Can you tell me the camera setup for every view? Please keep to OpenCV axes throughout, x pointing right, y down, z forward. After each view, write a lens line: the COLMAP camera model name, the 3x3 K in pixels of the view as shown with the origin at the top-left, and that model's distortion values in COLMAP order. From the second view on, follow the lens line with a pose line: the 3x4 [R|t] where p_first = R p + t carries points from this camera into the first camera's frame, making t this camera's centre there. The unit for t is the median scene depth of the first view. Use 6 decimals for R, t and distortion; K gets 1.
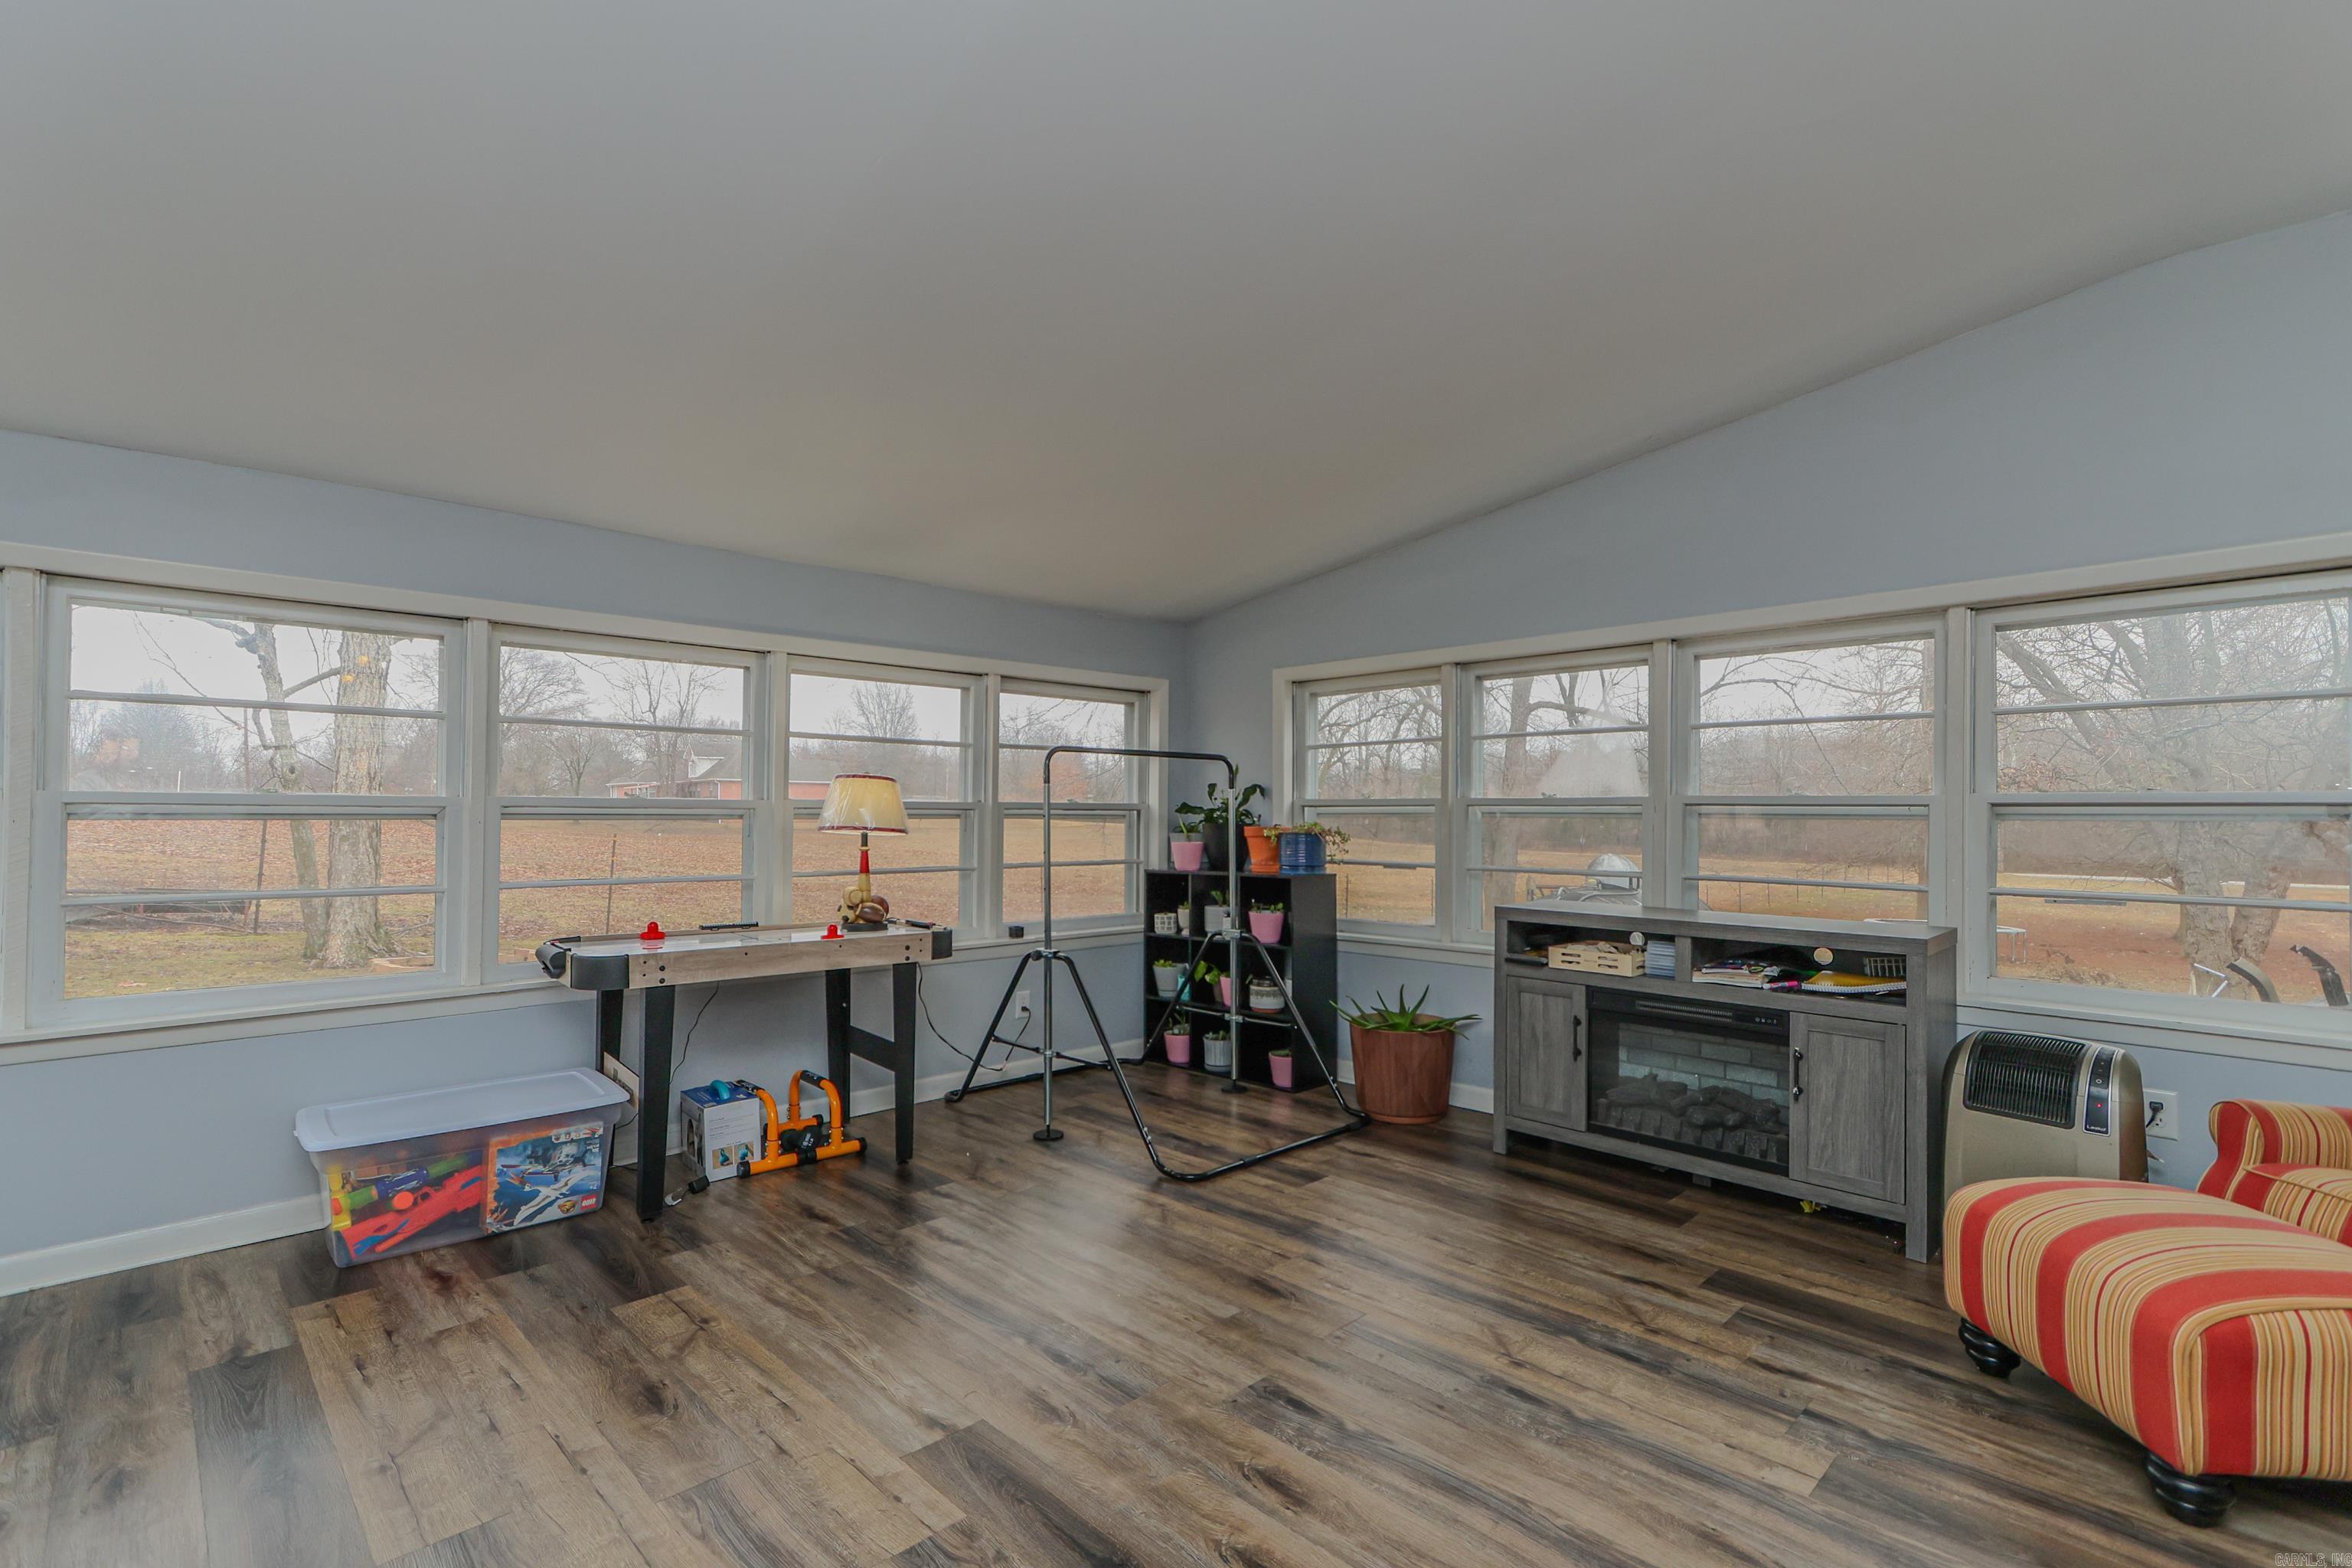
lens RADIAL K [[1082.3, 0, 1183.6], [0, 1082.3, 787.7], [0, 0, 1]] dist [-0.008716, 0.000567]
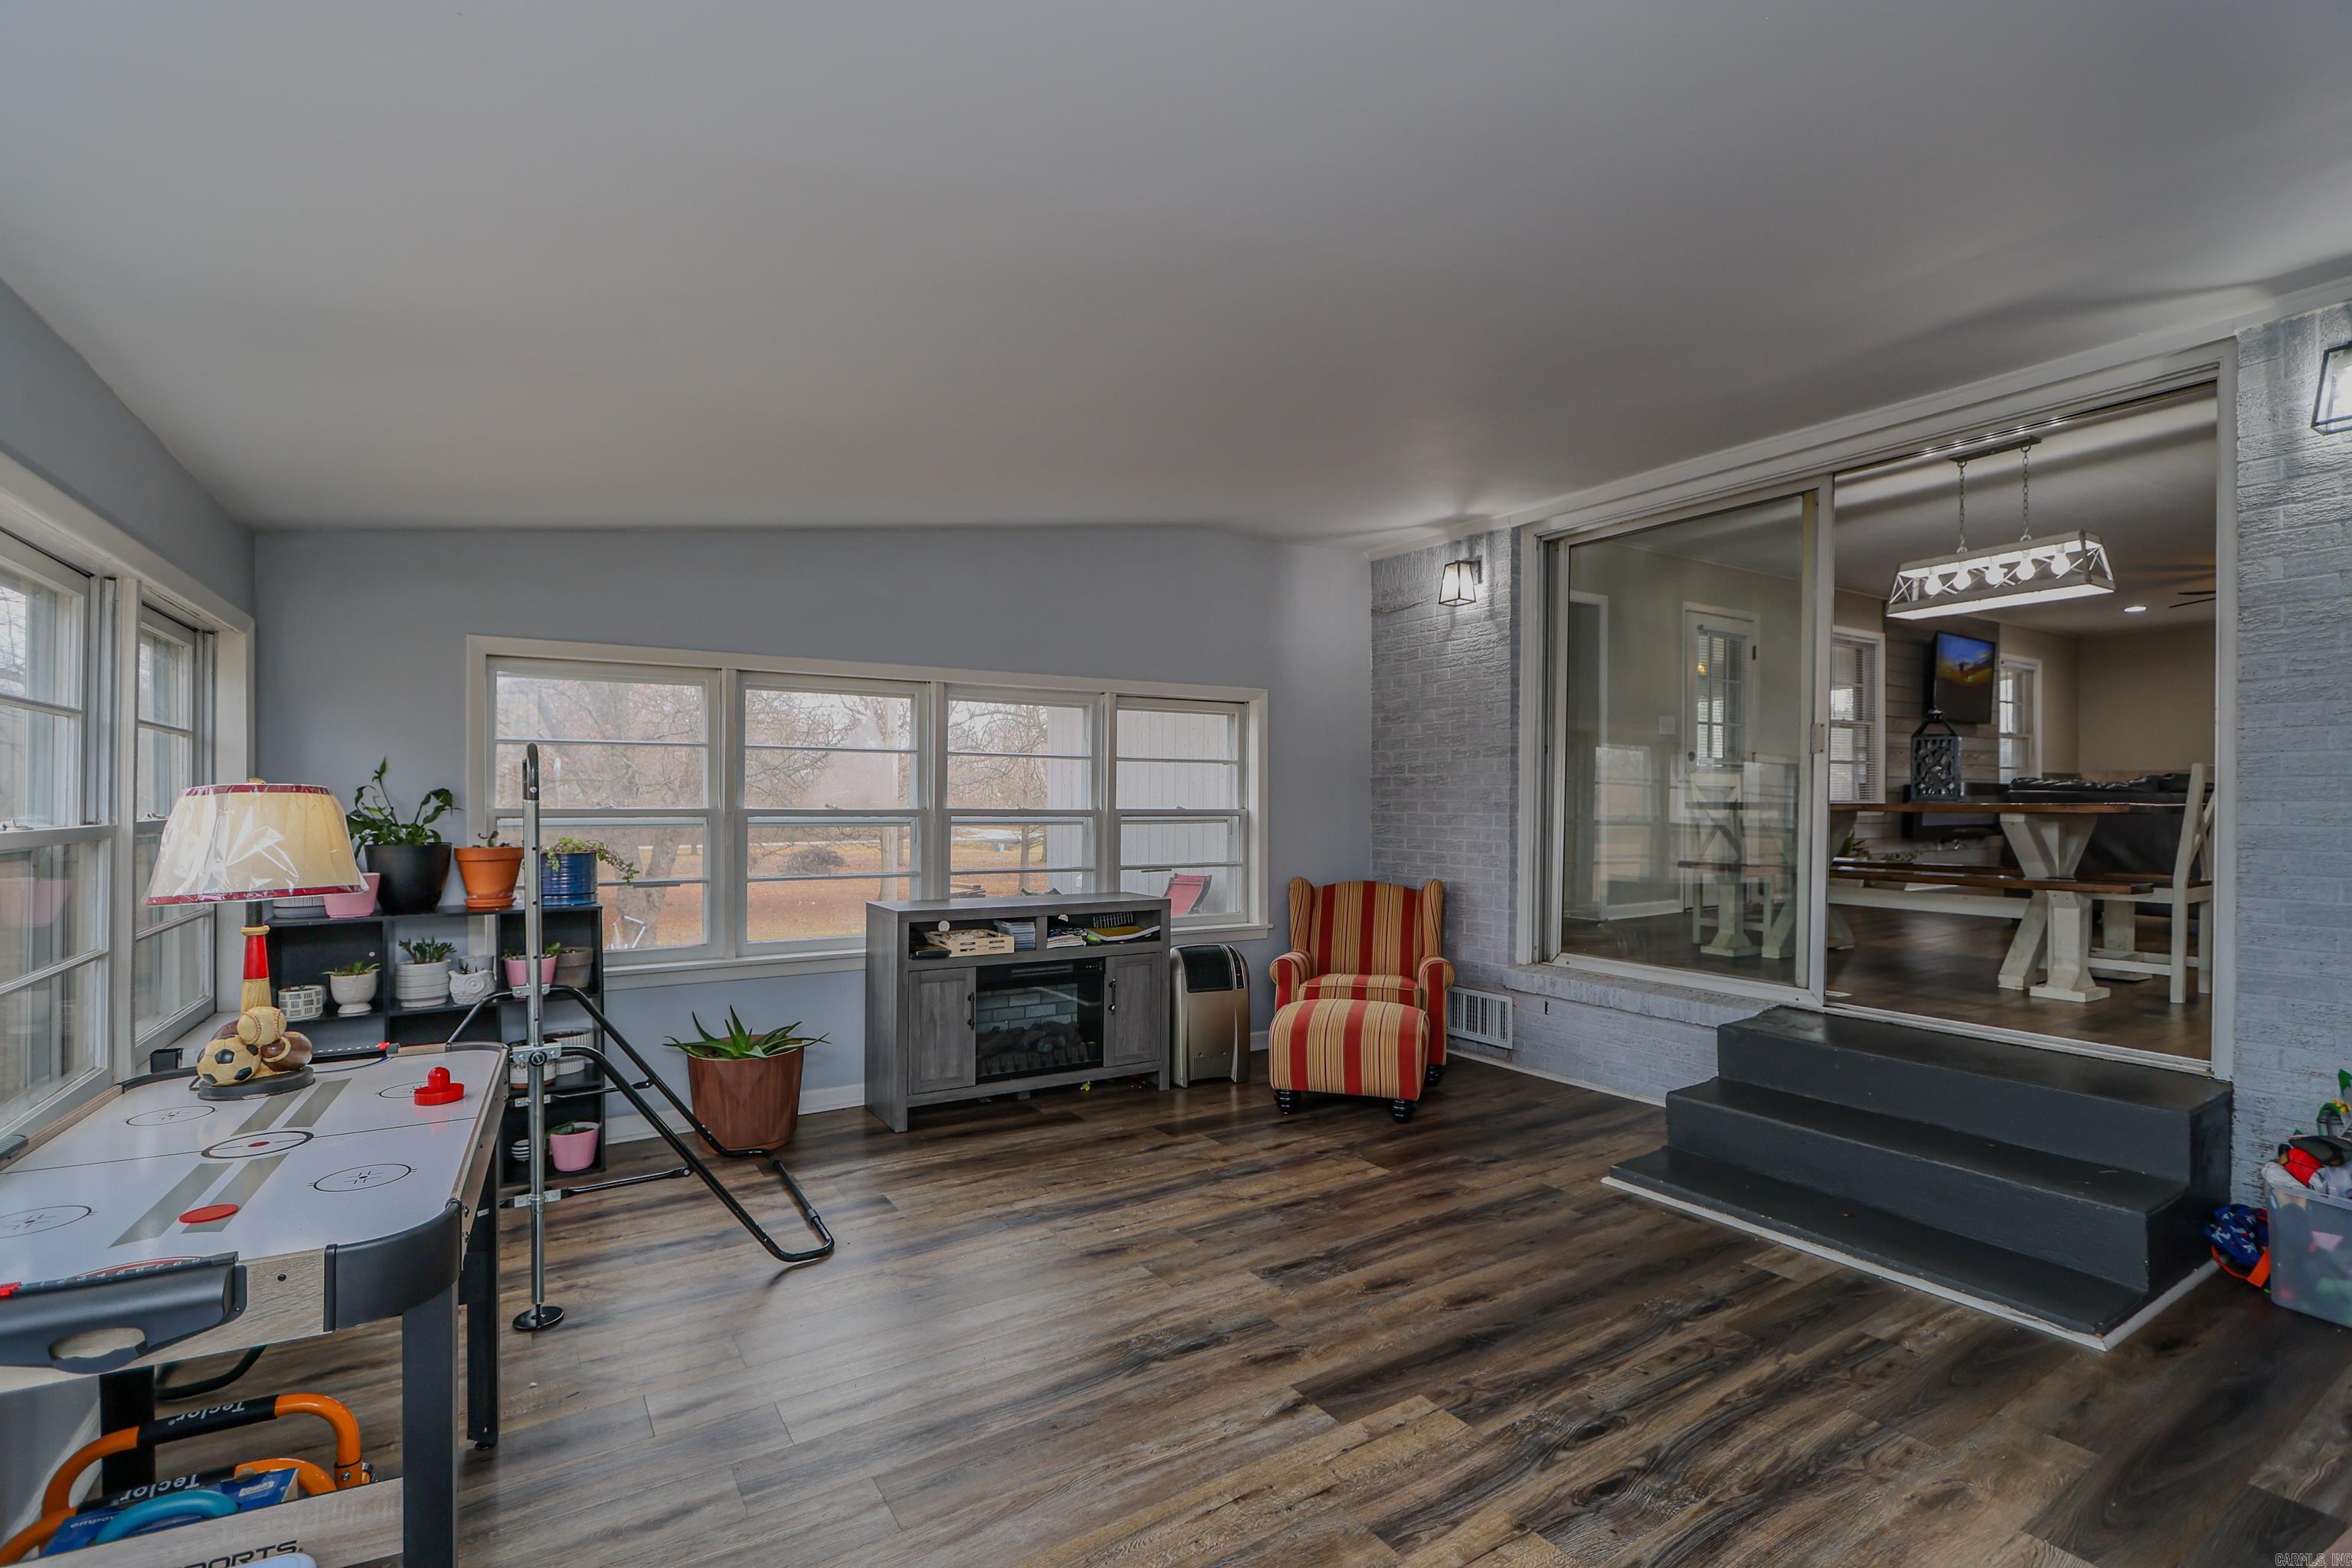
lens RADIAL K [[1082.3, 0, 1183.6], [0, 1082.3, 787.7], [0, 0, 1]] dist [-0.008716, 0.000567]
pose [[0.195728, 0.003042, 0.980654, -0.841389], [-0.028276, 0.999597, 0.002543, -0.032065], [-0.980251, -0.028227, 0.195735, 0.568287]]
